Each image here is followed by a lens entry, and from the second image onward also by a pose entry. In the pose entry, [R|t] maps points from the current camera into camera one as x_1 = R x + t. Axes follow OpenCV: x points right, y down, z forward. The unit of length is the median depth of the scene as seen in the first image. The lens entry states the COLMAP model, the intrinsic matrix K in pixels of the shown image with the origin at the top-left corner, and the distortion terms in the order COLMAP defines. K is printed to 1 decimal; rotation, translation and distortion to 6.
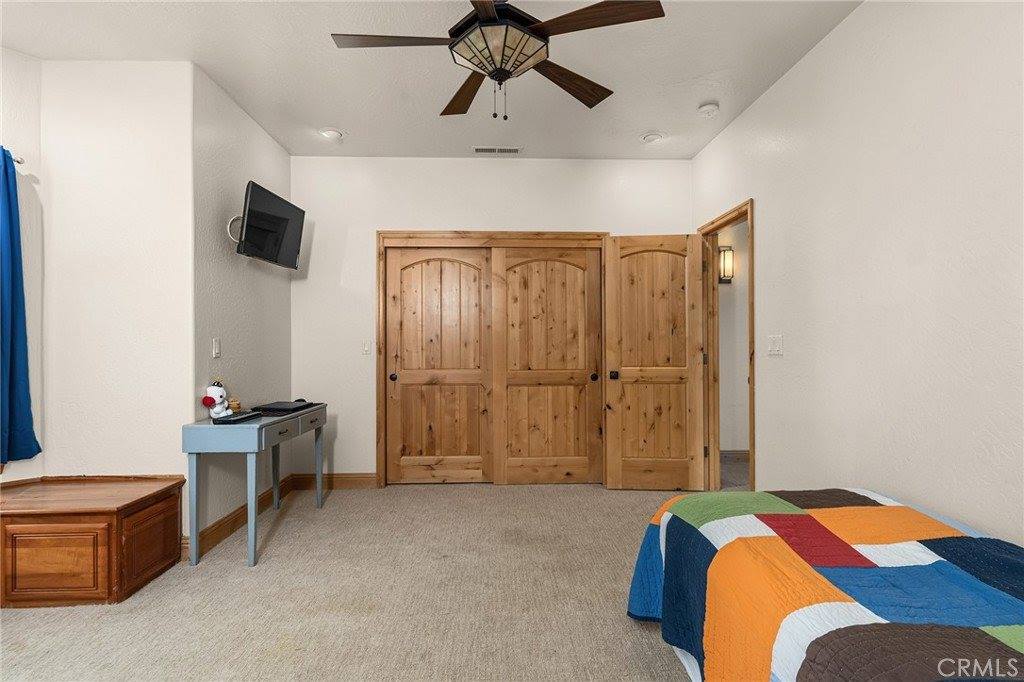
lens RADIAL K [[548.1, 0, 513.9], [0, 548.1, 343.8], [0, 0, 1]] dist [0.003161, 0.000204]
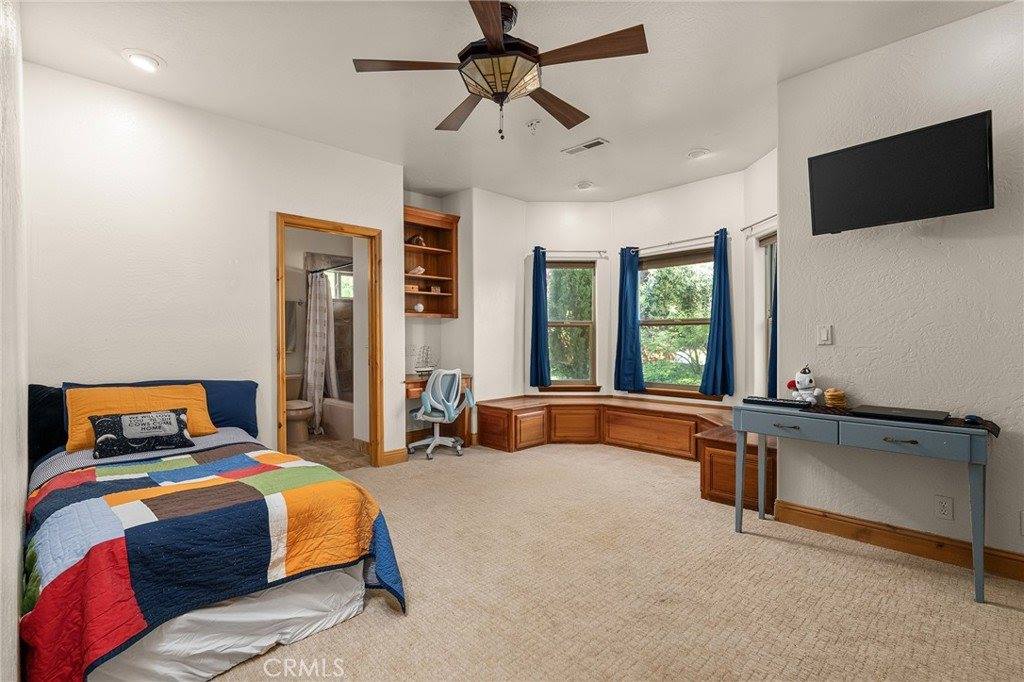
lens RADIAL K [[481.6, 0, 510.3], [0, 481.6, 340.3], [0, 0, 1]] dist [0.001363, 0.000076]
pose [[-0.730579, 0.014805, -0.682668, 0.500572], [0.012304, 0.999888, 0.008517, 0.002818], [0.682718, -0.002177, -0.730679, 1.339588]]
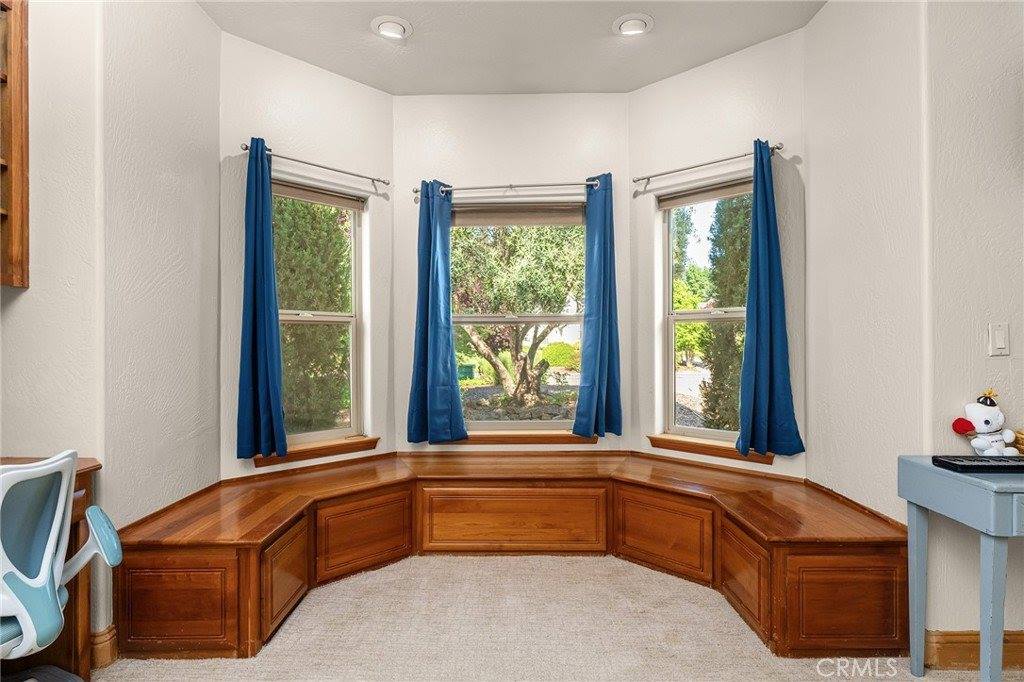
lens RADIAL K [[548.1, 0, 512.0], [0, 548.1, 340.0], [0, 0, 1]] dist [0.003161, 0.000204]
pose [[-0.027966, 0.004001, -0.999601, 0.077889], [0.009283, 0.999950, 0.003743, 0.000512], [0.999566, -0.009175, -0.028002, 0.521891]]
